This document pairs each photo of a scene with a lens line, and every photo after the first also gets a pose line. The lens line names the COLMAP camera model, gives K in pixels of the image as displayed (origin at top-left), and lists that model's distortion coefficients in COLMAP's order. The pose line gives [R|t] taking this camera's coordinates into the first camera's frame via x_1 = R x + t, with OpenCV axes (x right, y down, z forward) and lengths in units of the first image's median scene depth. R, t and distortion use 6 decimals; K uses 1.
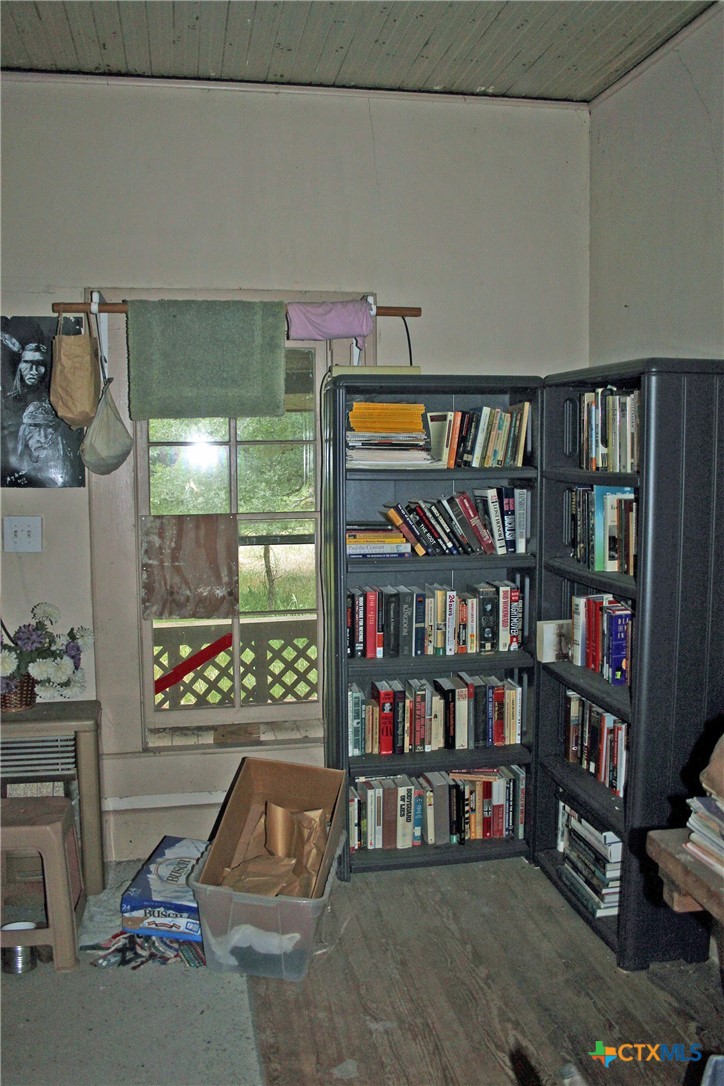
lens RADIAL K [[967.5, 0, 362.0], [0, 967.5, 543.0], [0, 0, 1]] dist [0.001326, 0.004521]
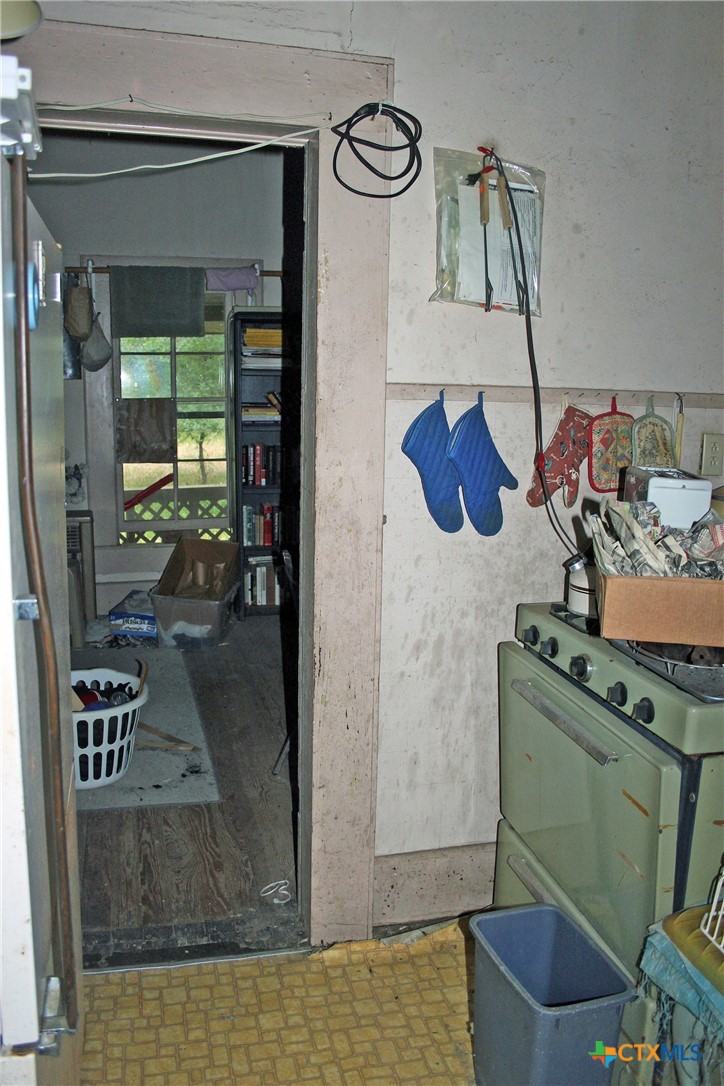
lens RADIAL K [[1052.7, 0, 358.2], [0, 1052.7, 520.3], [0, 0, 1]] dist [-0.010170, -0.001228]
pose [[0.999113, 0.003688, 0.041958, 0.104883], [-0.005426, 0.999129, 0.041386, 0.103862], [-0.041769, -0.041577, 0.998262, -0.796385]]
